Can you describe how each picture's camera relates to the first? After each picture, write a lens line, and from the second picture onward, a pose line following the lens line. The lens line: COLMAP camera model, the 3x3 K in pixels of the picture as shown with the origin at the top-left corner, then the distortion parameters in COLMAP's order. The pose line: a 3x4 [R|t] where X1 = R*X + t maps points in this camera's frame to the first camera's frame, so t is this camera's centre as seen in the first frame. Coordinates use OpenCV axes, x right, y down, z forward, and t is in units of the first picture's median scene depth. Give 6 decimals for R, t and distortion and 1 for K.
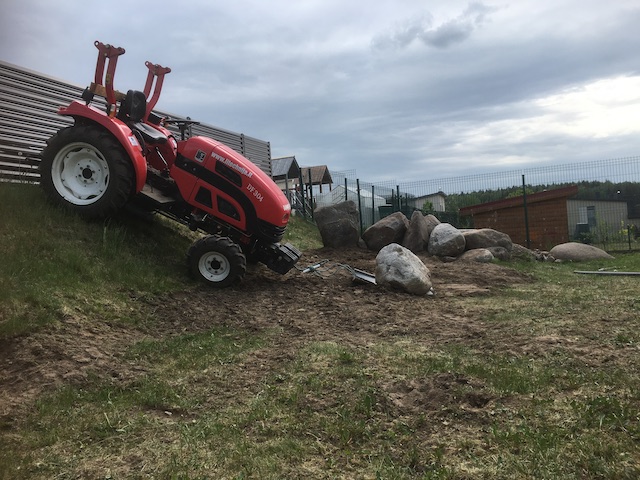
lens RADIAL K [[531.9, 0, 320.0], [0, 531.9, 240.0], [0, 0, 1]] dist [0.069950, -0.120662]
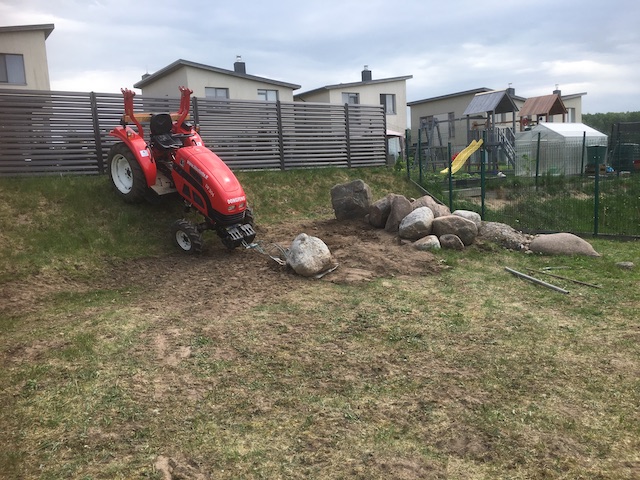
lens RADIAL K [[531.9, 0, 320.0], [0, 531.9, 240.0], [0, 0, 1]] dist [0.069950, -0.120662]
pose [[0.859650, 0.096658, -0.501656, 0.849684], [-0.018044, 0.987071, 0.159267, -0.189484], [0.510565, -0.127862, 0.850280, -0.063324]]
